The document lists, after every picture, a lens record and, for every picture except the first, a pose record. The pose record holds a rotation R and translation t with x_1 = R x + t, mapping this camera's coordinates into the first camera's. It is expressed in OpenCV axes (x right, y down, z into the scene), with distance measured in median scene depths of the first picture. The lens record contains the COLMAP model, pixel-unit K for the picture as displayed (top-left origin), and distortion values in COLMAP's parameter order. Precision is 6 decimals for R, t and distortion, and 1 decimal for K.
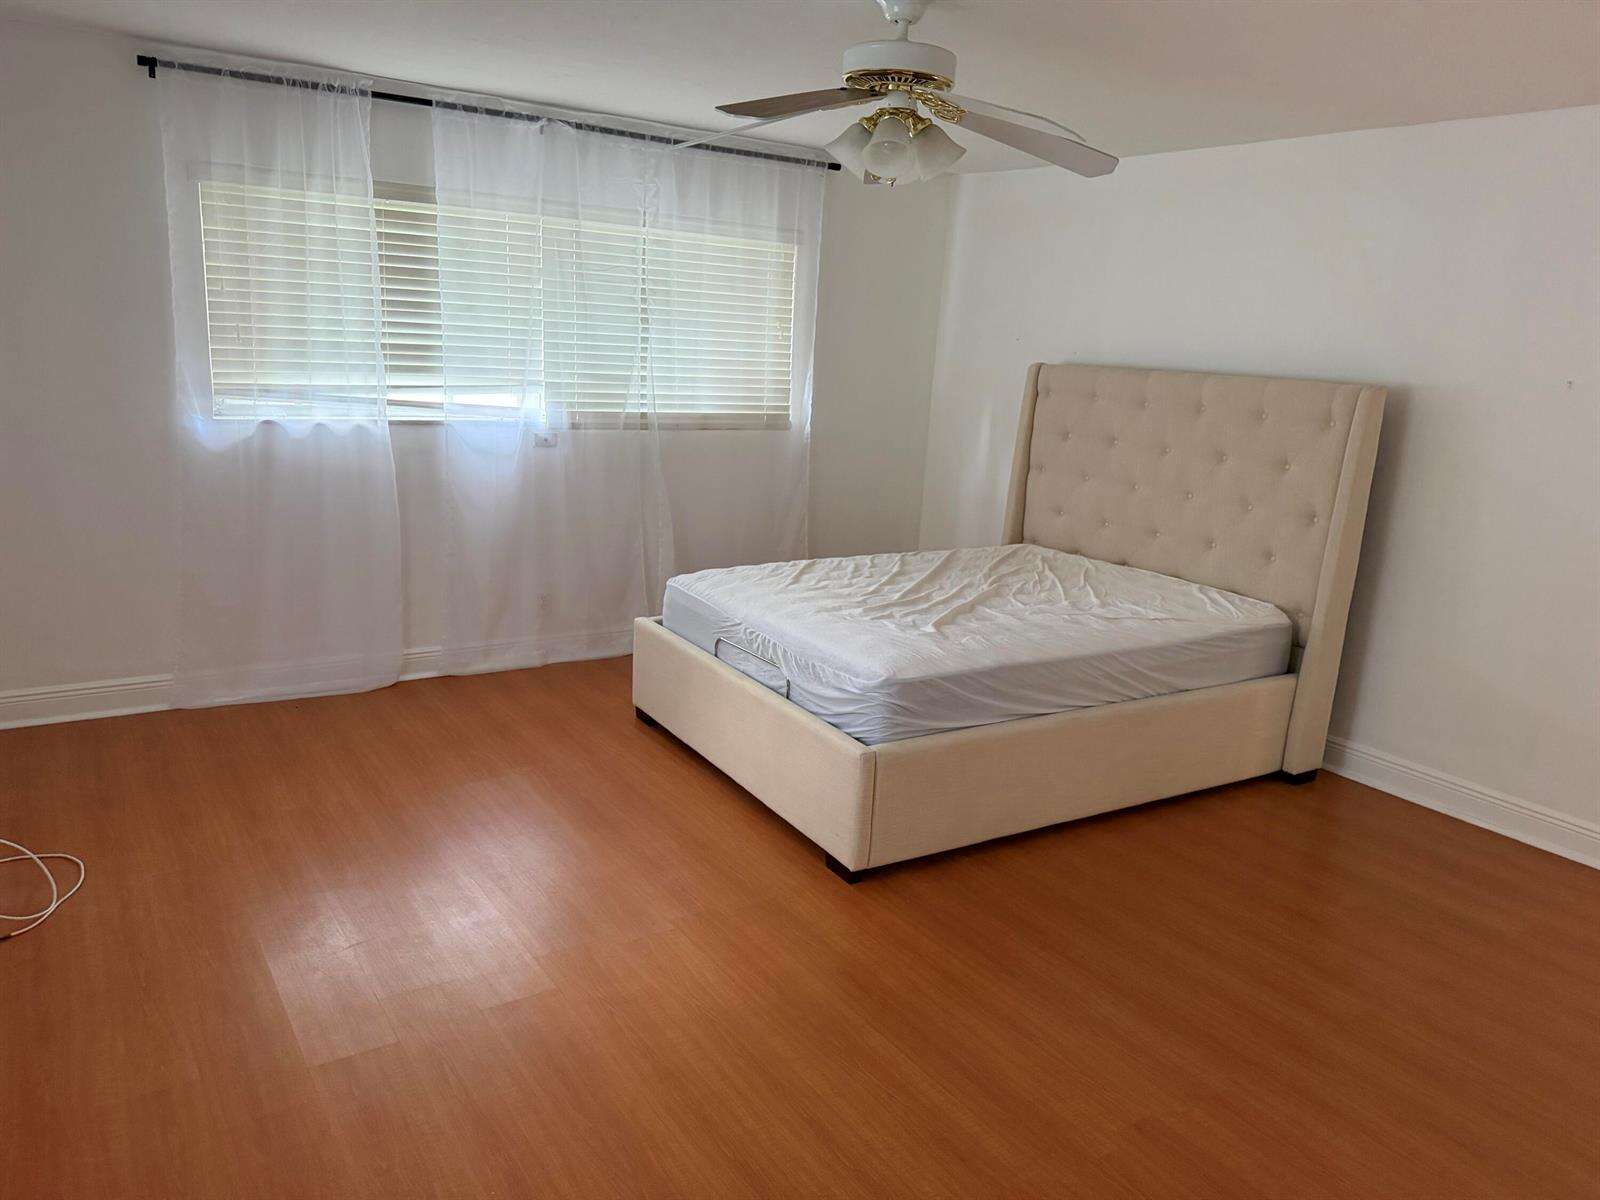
lens RADIAL K [[1125.3, 0, 797.3], [0, 1125.3, 597.6], [0, 0, 1]] dist [0.068559, -0.095632]
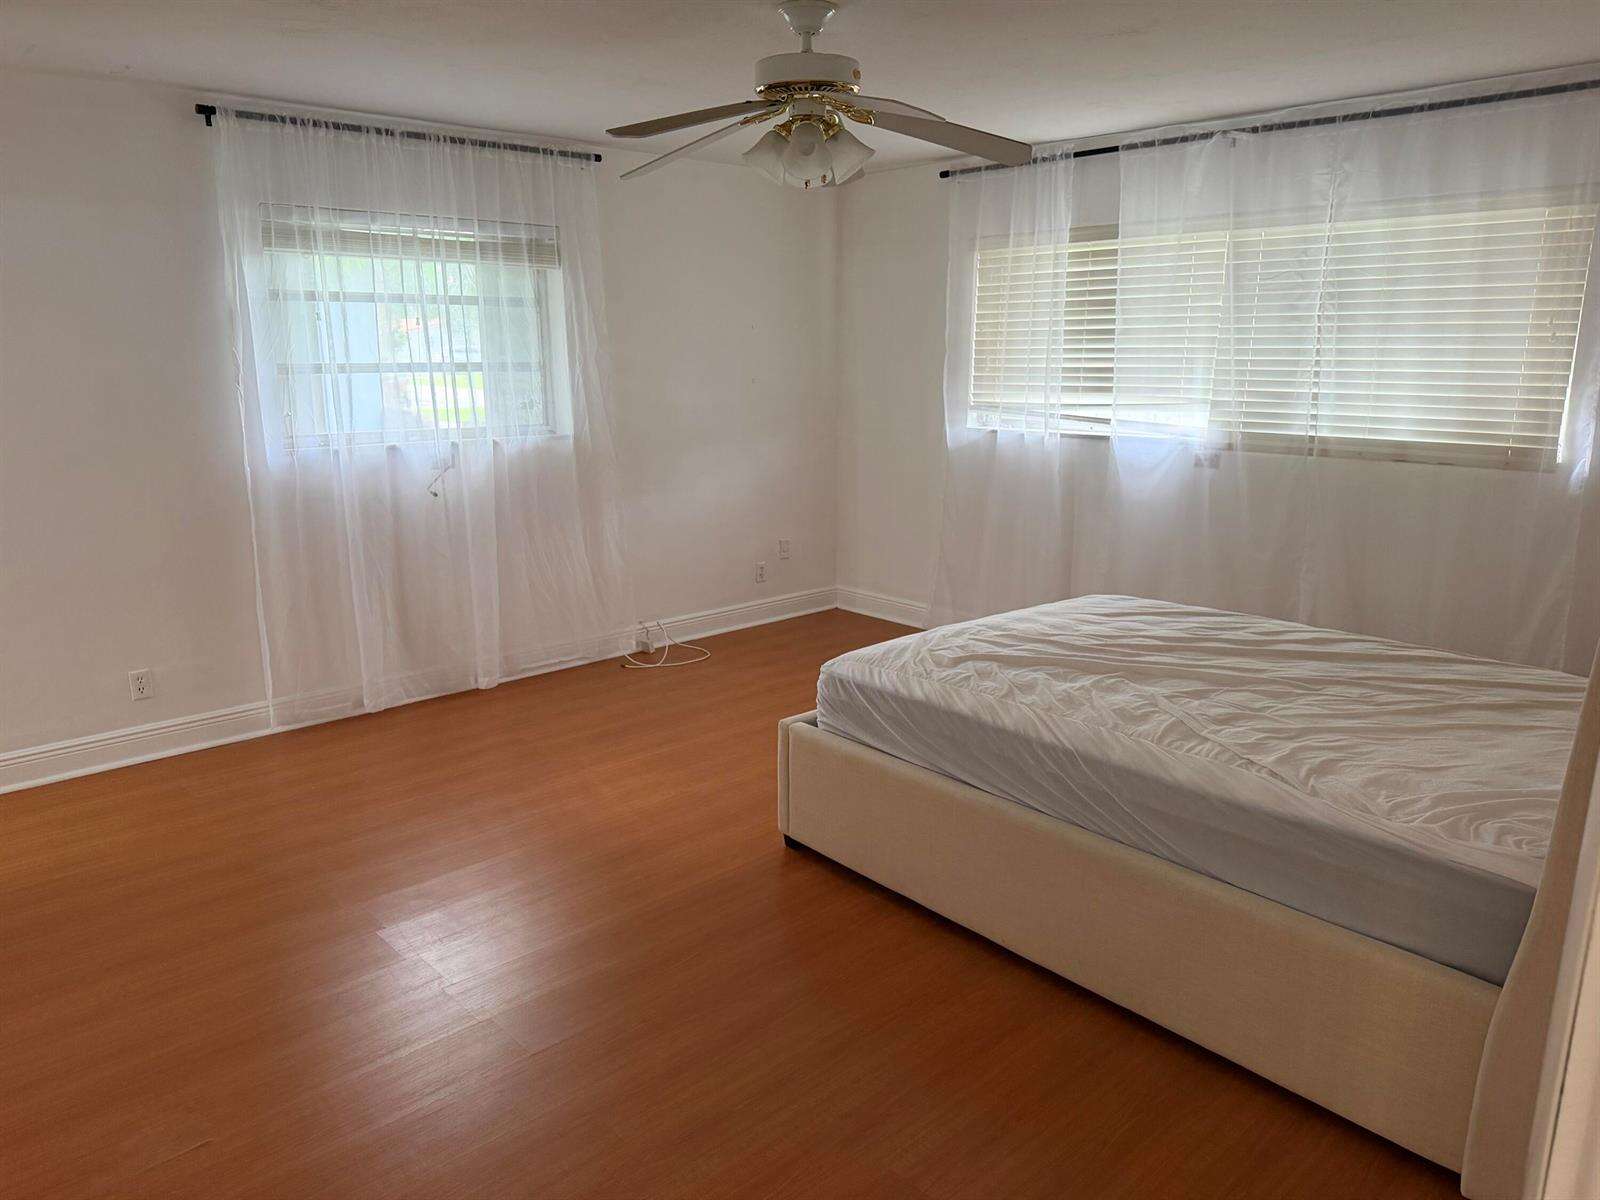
lens RADIAL K [[1125.3, 0, 800.0], [0, 1125.3, 605.1], [0, 0, 1]] dist [0.068559, -0.095632]
pose [[0.188337, 0.171314, -0.967047, 0.727613], [-0.207127, 0.969449, 0.131401, -0.079914], [0.960014, 0.175554, 0.218067, 0.509088]]
